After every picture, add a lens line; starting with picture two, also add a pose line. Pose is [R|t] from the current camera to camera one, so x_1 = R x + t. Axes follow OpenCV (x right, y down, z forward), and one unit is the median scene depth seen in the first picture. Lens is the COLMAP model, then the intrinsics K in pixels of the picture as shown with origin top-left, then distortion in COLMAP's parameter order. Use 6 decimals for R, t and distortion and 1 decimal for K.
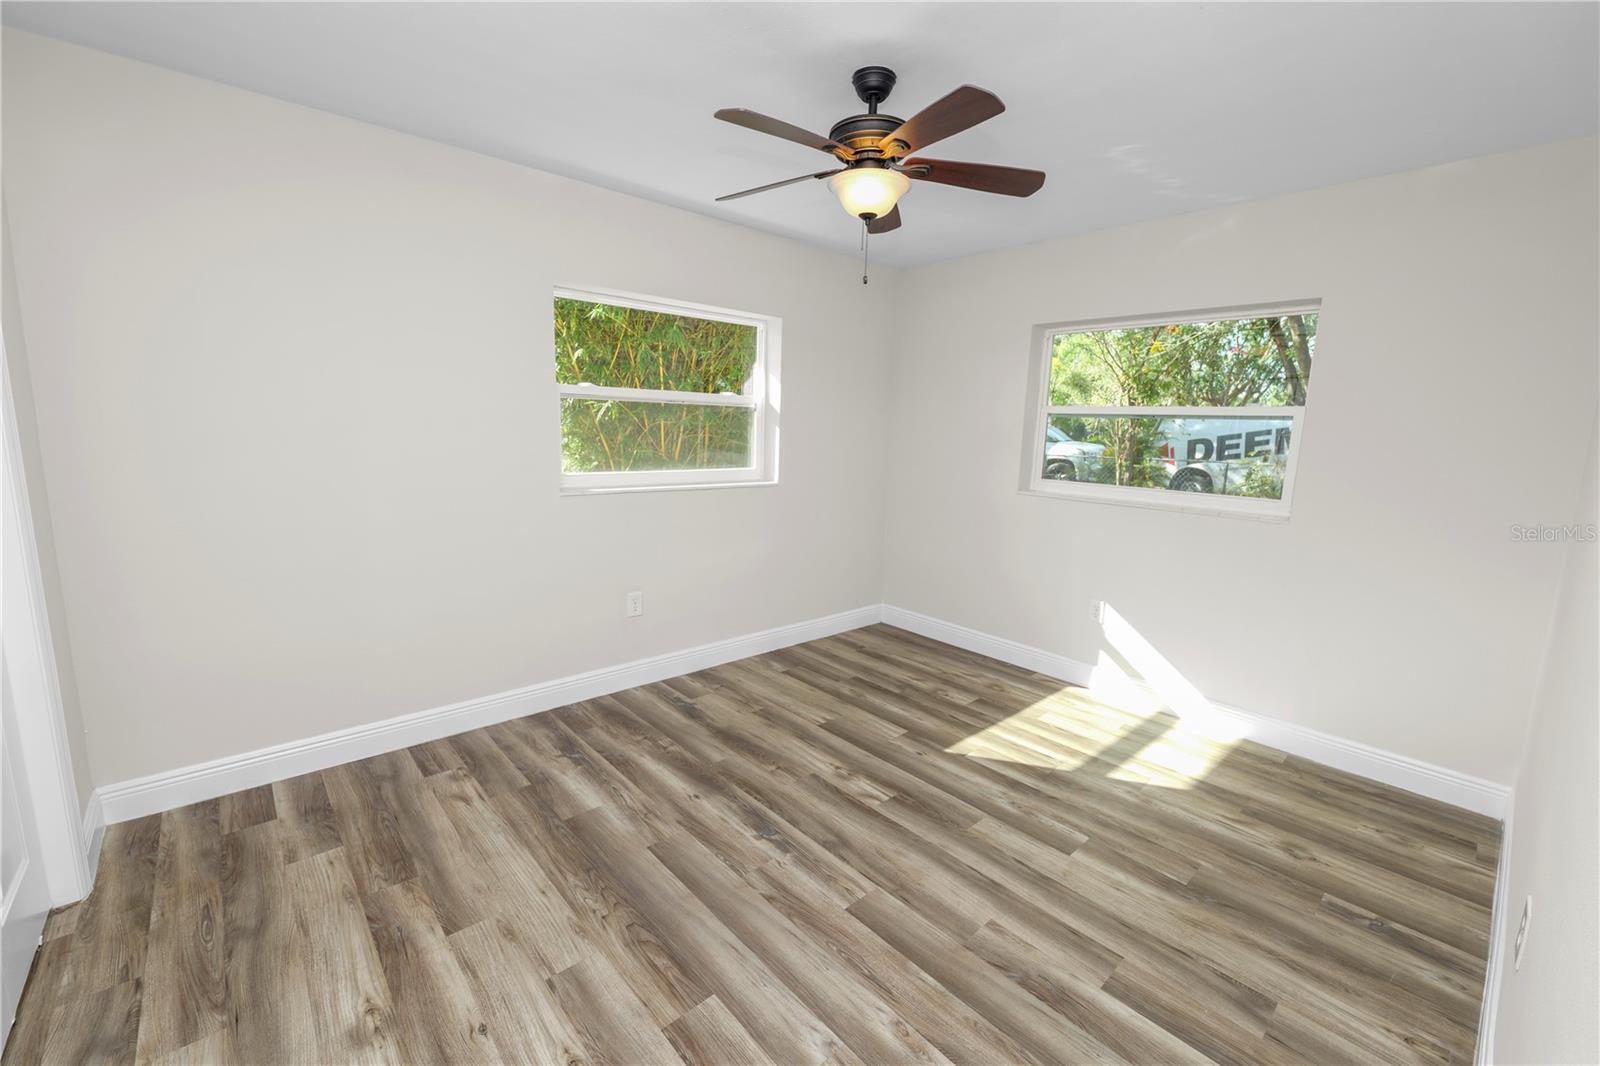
lens RADIAL K [[651.5, 0, 796.3], [0, 651.5, 531.5], [0, 0, 1]] dist [-0.013198, 0.000415]
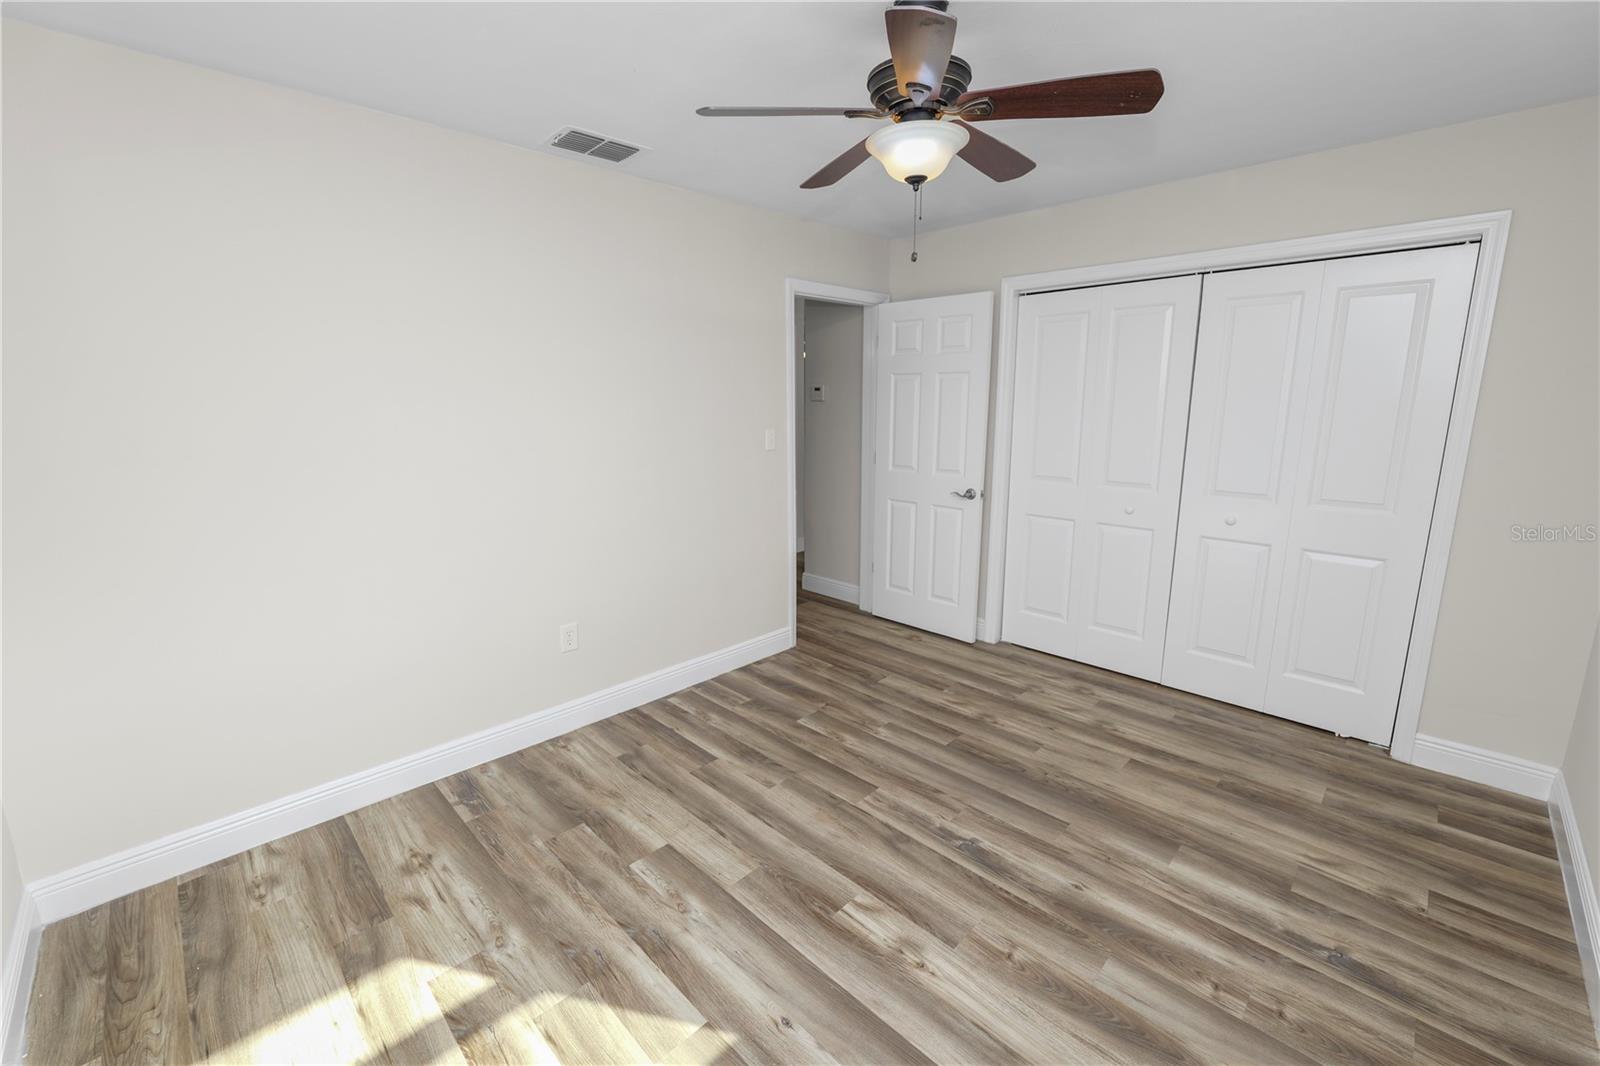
lens RADIAL K [[651.5, 0, 796.3], [0, 651.5, 531.5], [0, 0, 1]] dist [-0.013198, 0.000415]
pose [[-0.998277, -0.011794, -0.057485, 0.275003], [-0.031376, 0.935086, 0.353028, -0.313358], [0.049590, 0.354224, -0.933845, 1.727001]]
